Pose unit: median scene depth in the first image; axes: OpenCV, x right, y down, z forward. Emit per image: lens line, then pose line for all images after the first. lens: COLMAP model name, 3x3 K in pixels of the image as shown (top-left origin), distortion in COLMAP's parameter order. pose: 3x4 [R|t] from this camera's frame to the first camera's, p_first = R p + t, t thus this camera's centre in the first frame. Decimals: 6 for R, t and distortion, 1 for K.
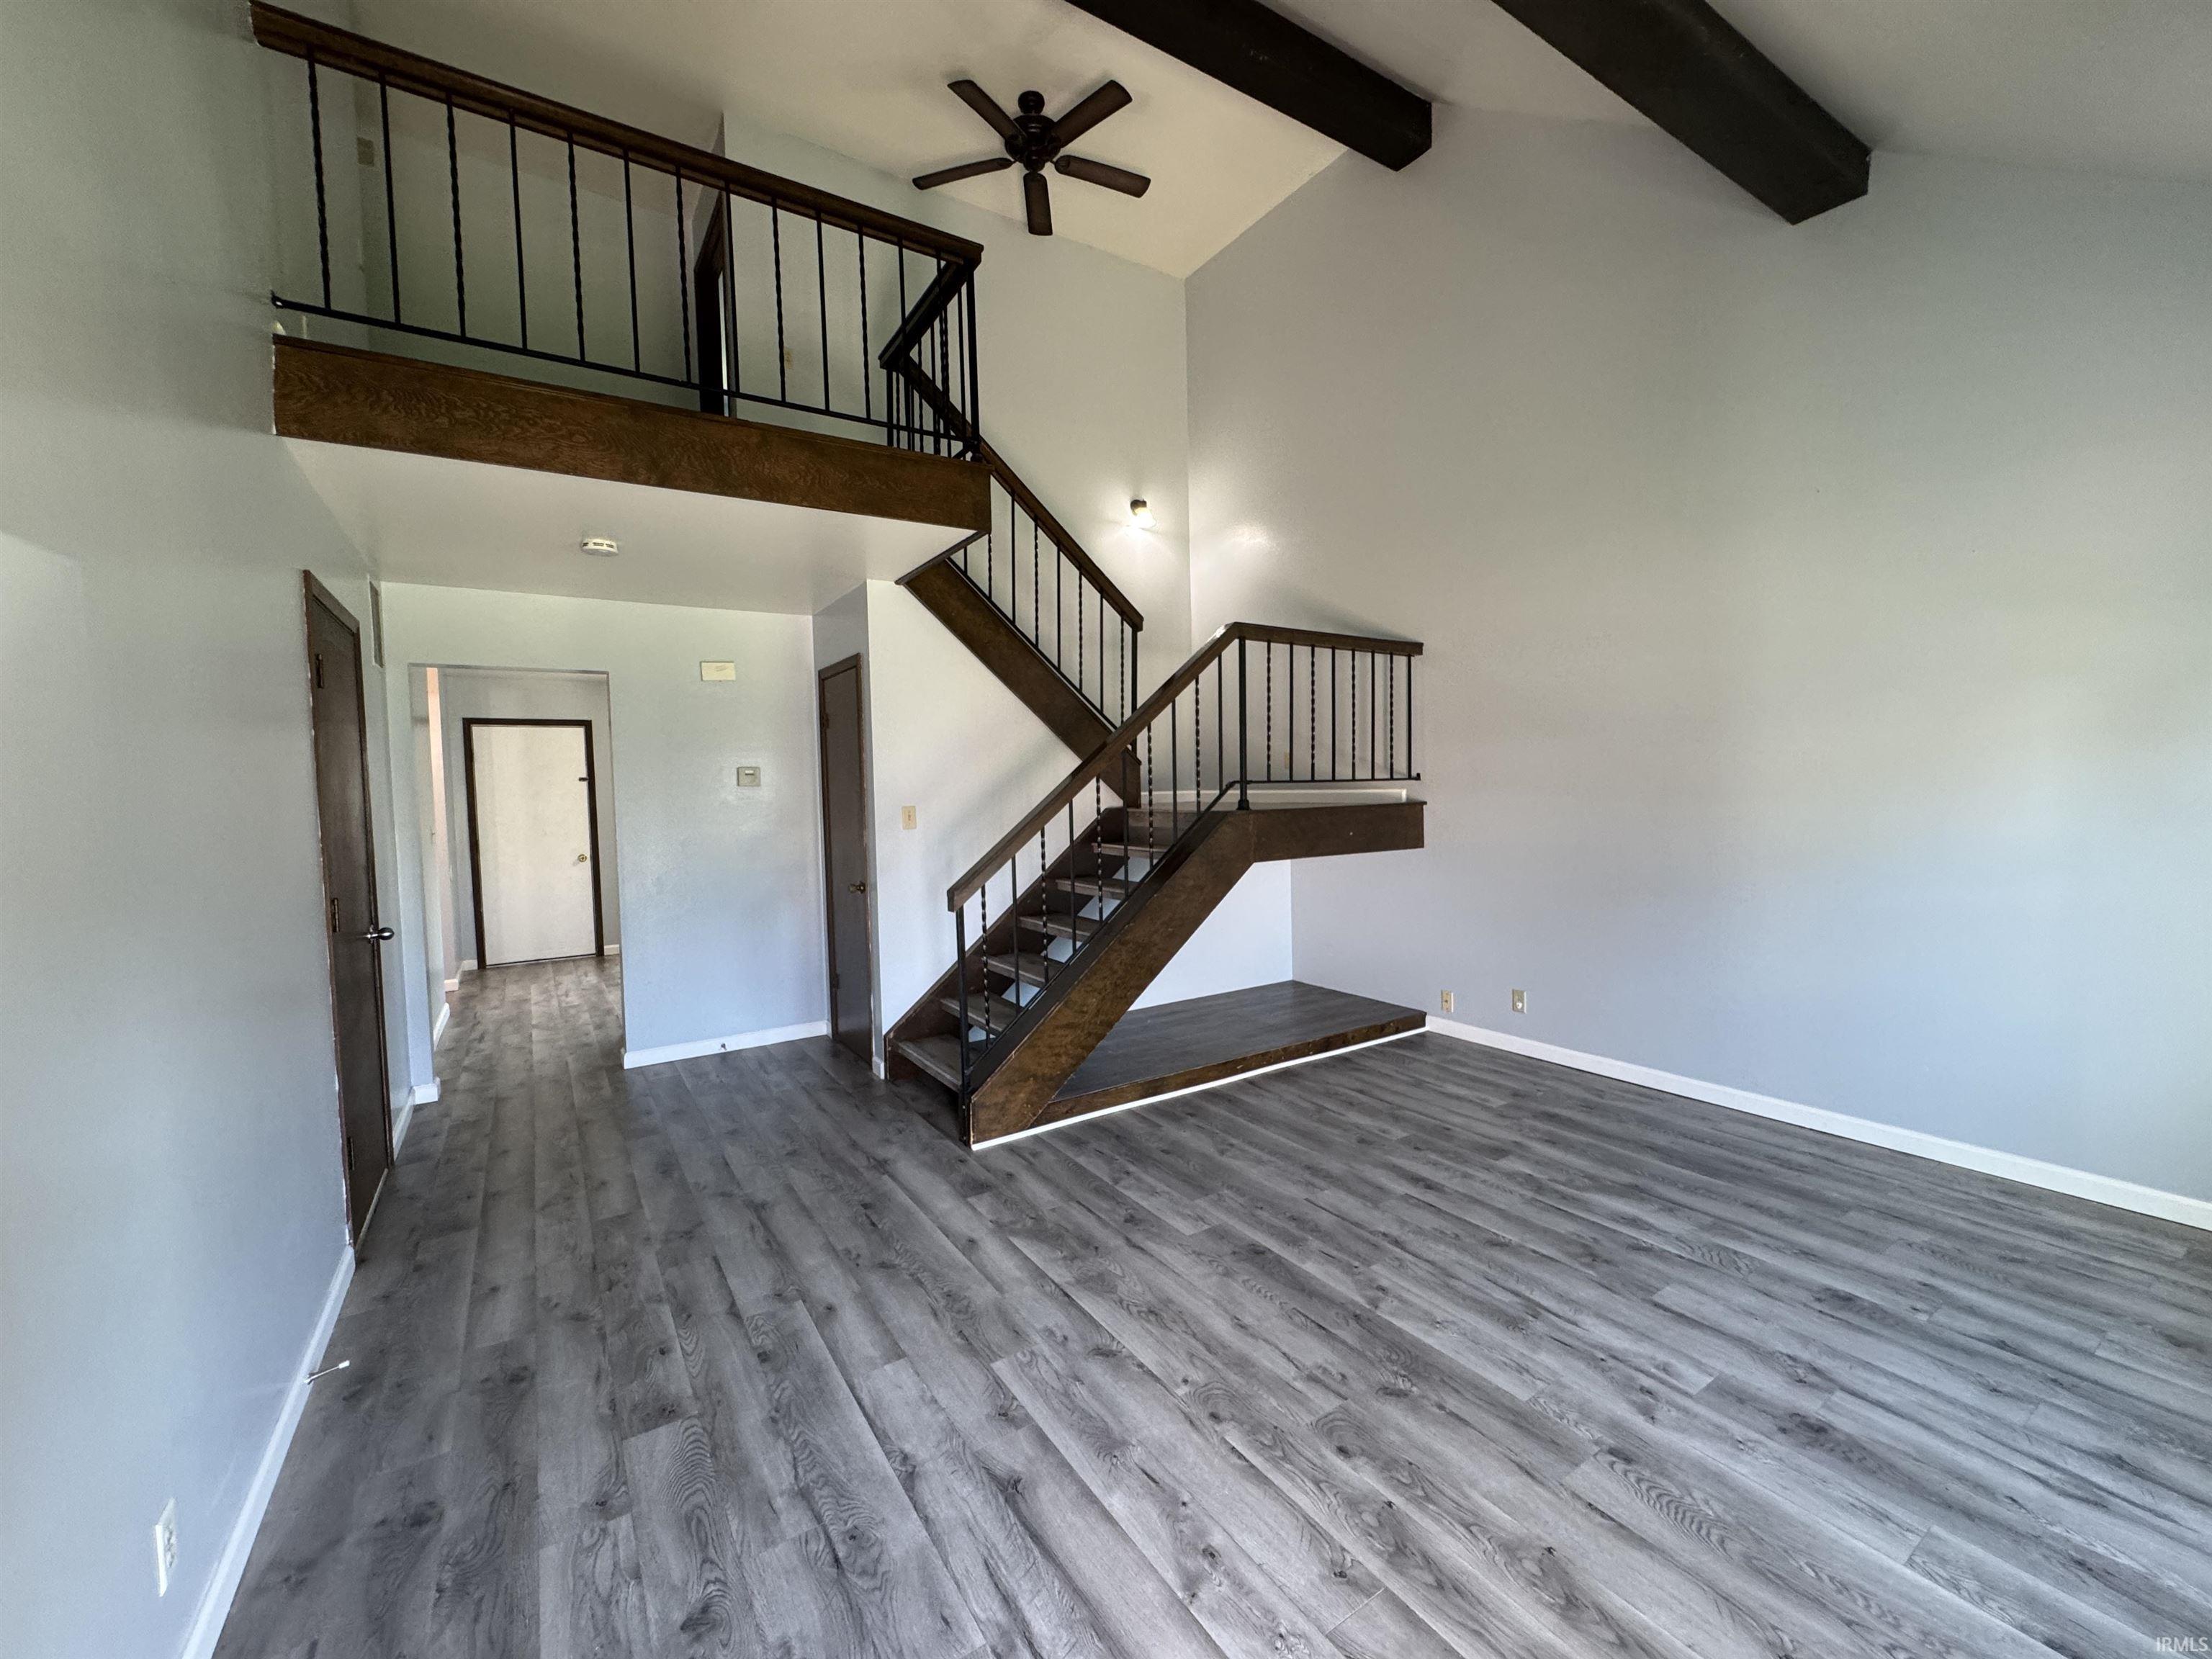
lens RADIAL K [[885.0, 0, 1102.9], [0, 885.0, 825.9], [0, 0, 1]] dist [-0.004783, 0.000958]
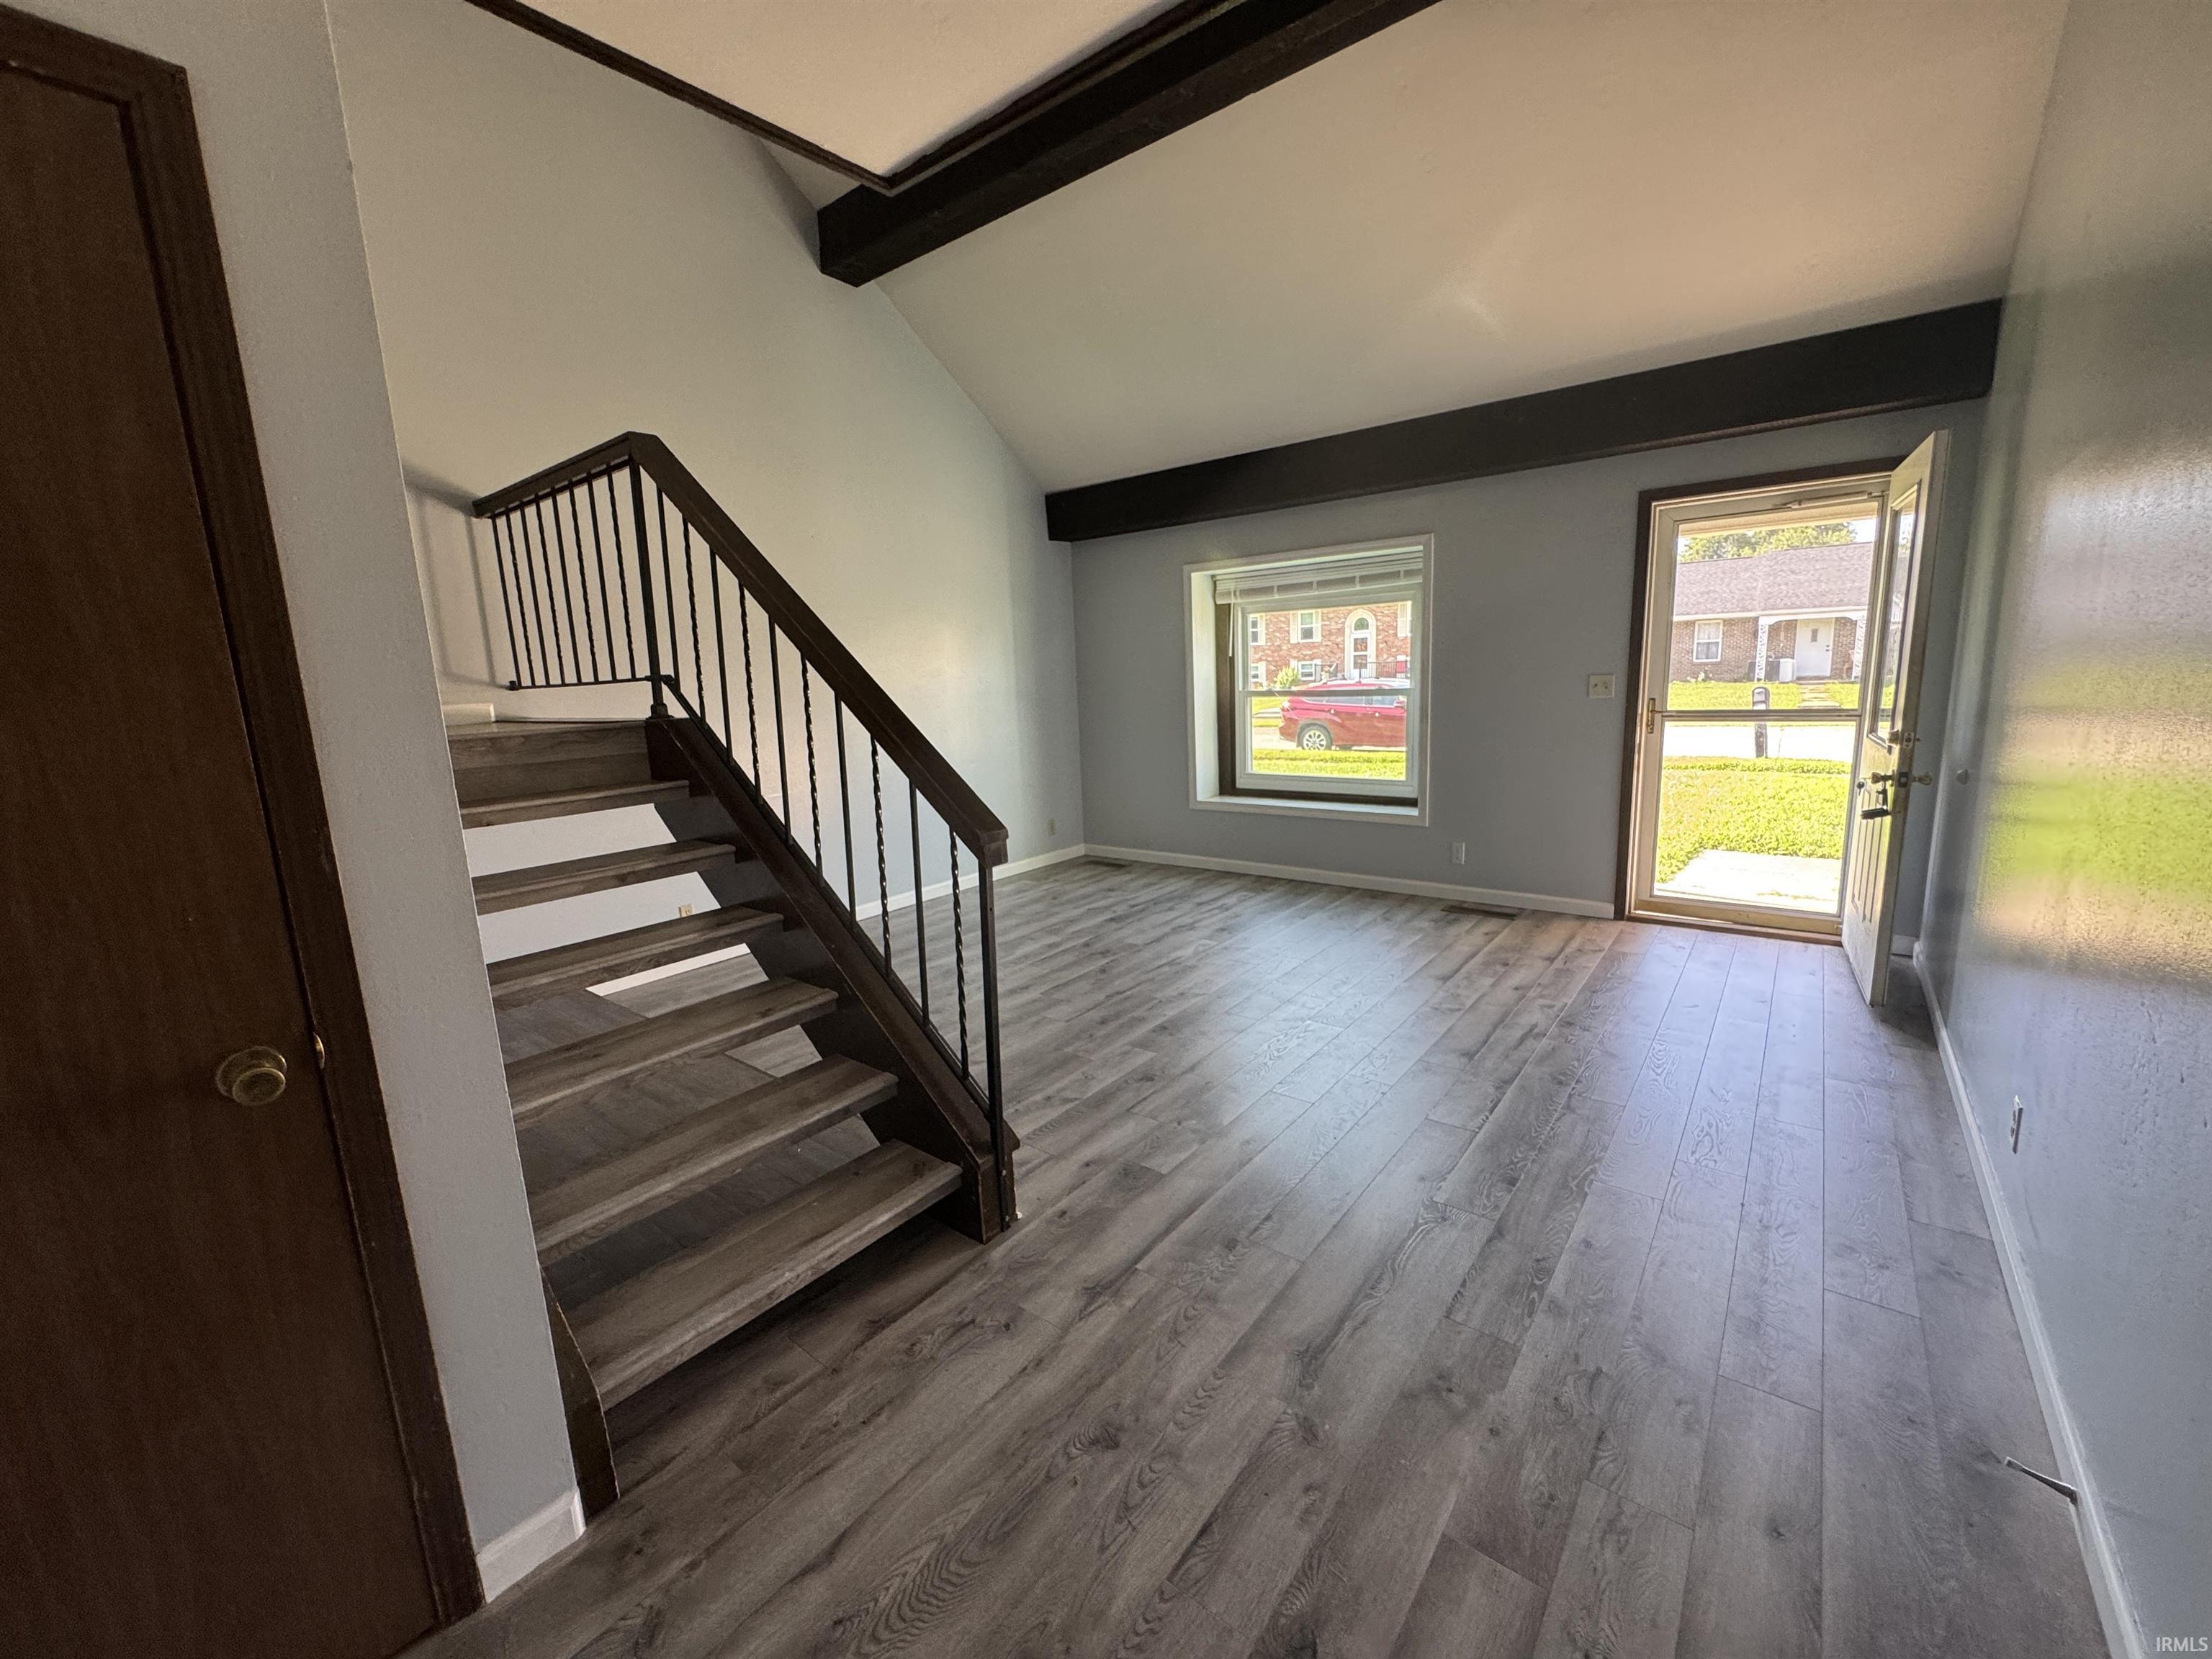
lens RADIAL K [[885.0, 0, 1102.9], [0, 885.0, 825.9], [0, 0, 1]] dist [-0.004783, 0.000958]
pose [[-0.314828, -0.126865, 0.940632, -1.029235], [0.095513, 0.981762, 0.164381, -0.027279], [-0.944331, 0.141595, -0.296969, 1.514878]]
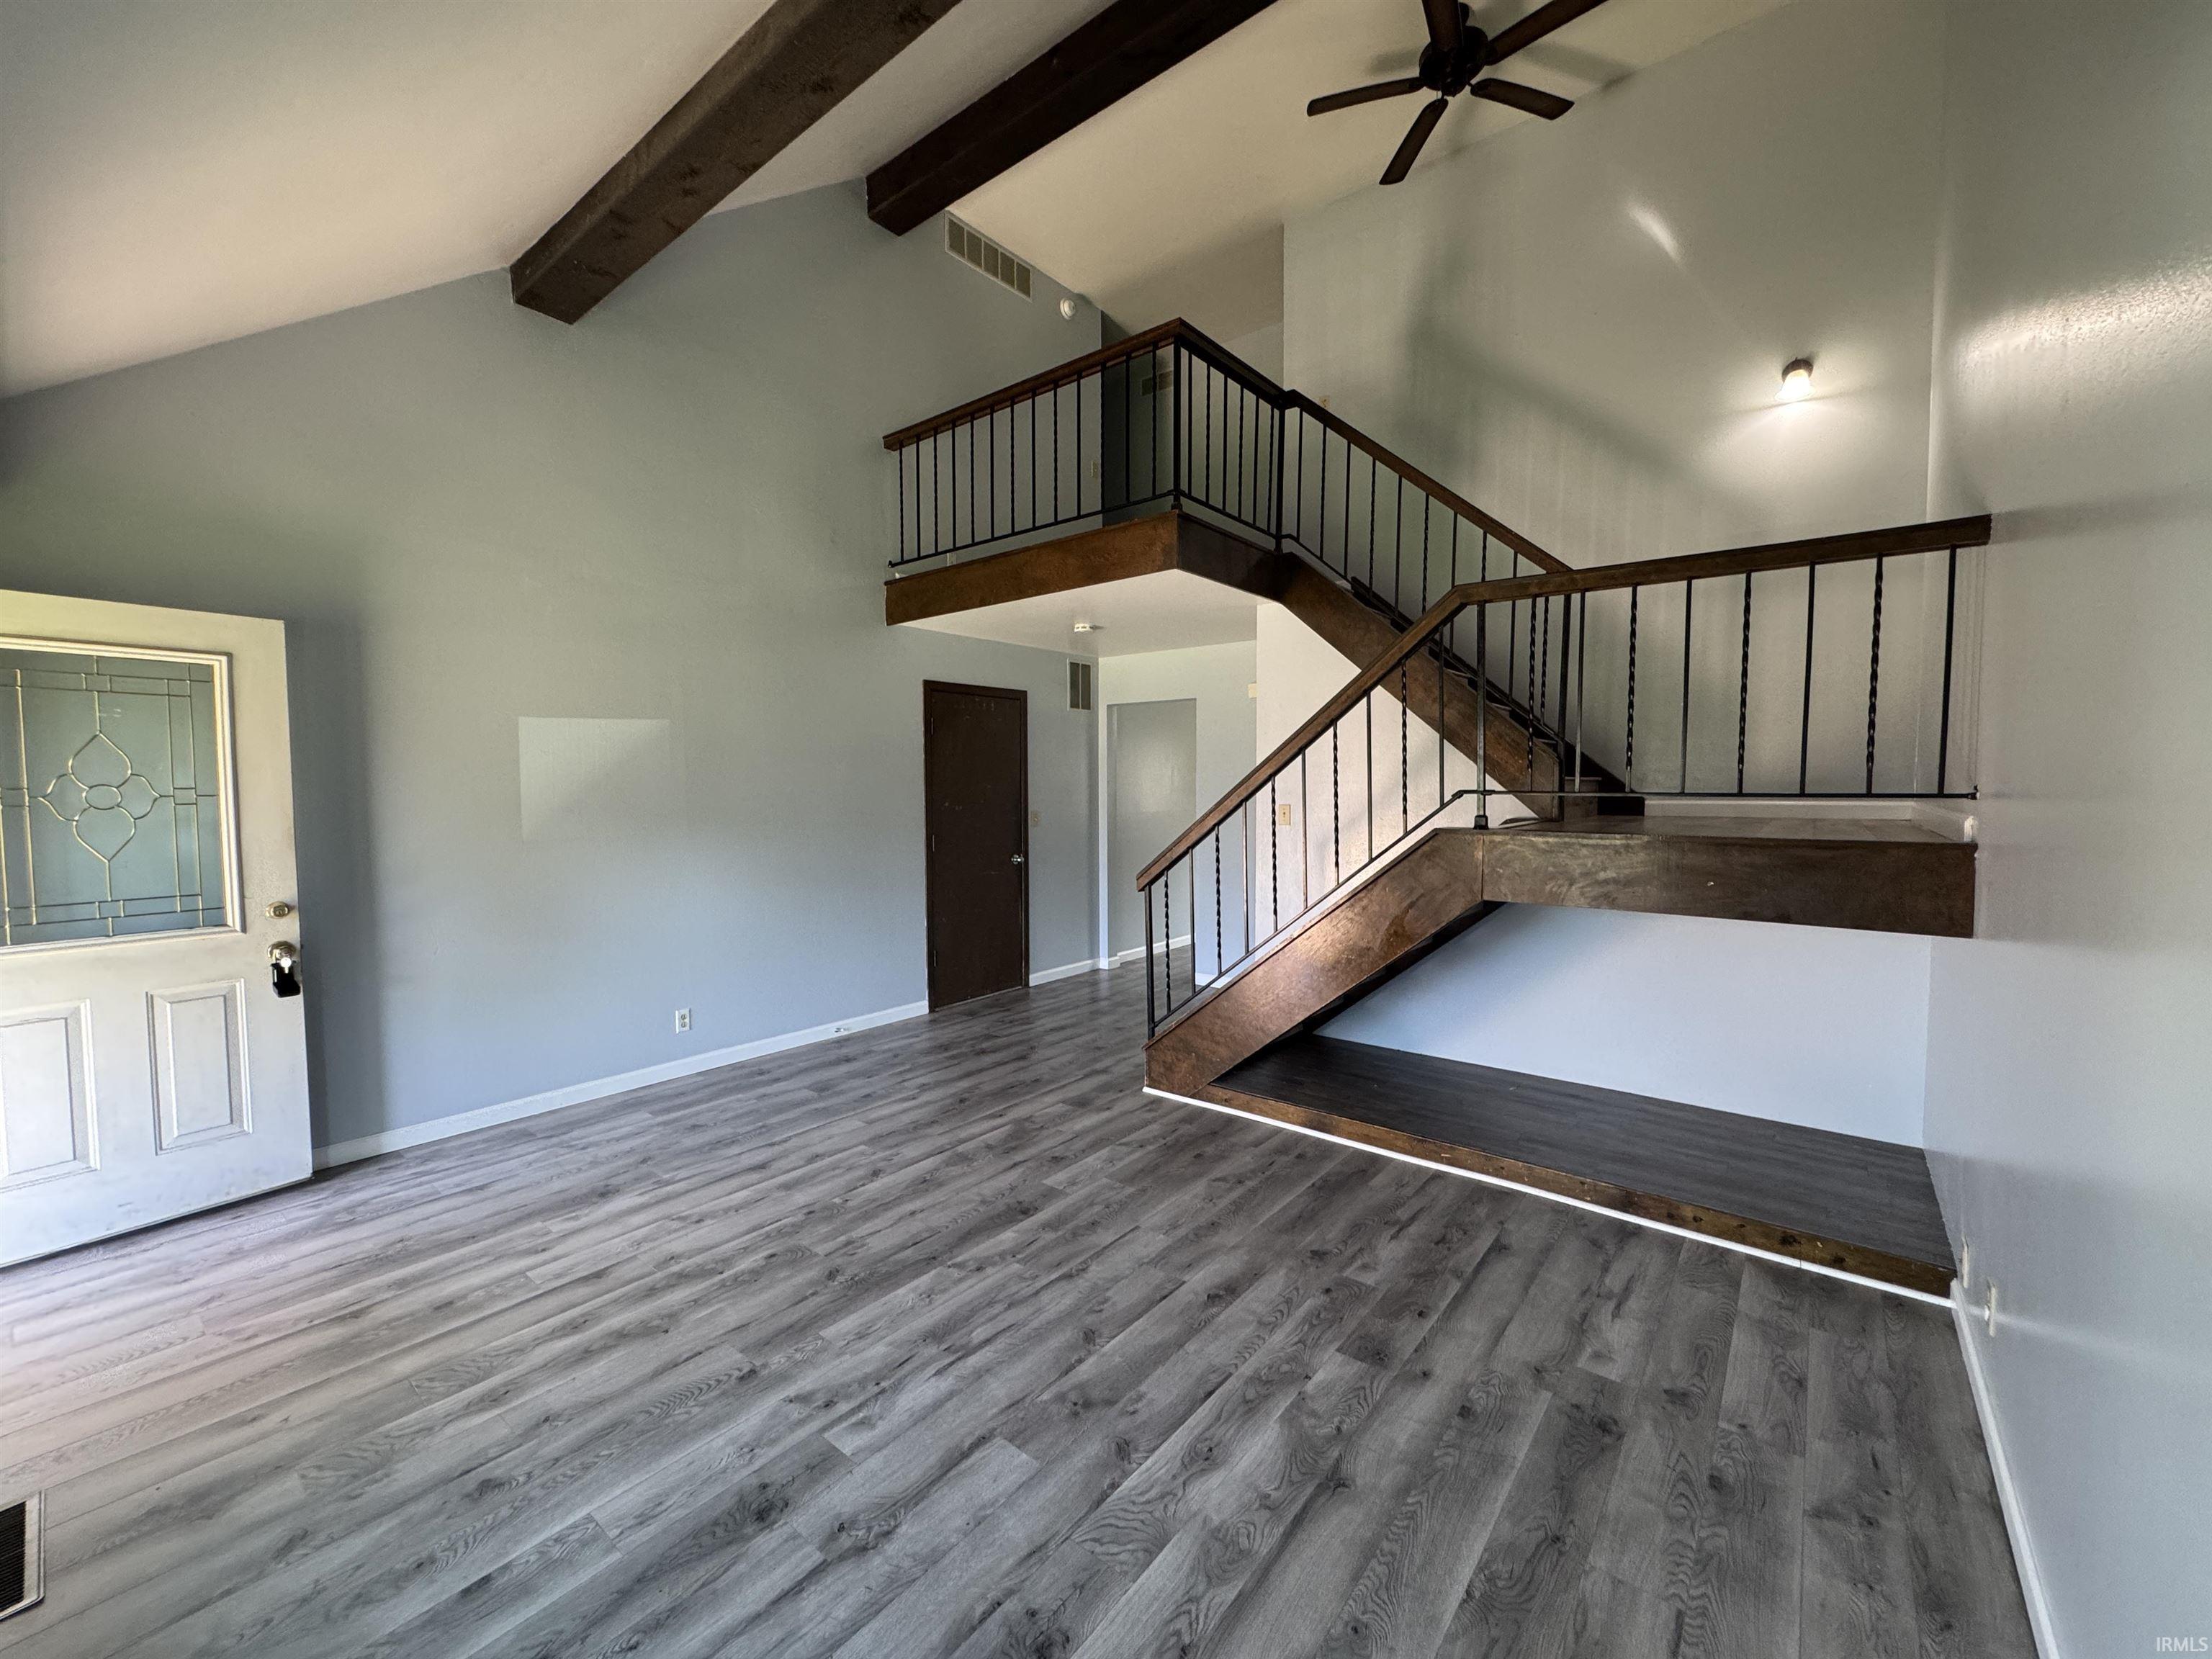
lens RADIAL K [[885.0, 0, 1102.9], [0, 885.0, 825.9], [0, 0, 1]] dist [-0.004783, 0.000958]
pose [[0.309257, 0.067550, -0.948576, 1.320403], [-0.048641, 0.997292, 0.055161, -0.079007], [0.949734, 0.029081, 0.311705, 0.776575]]
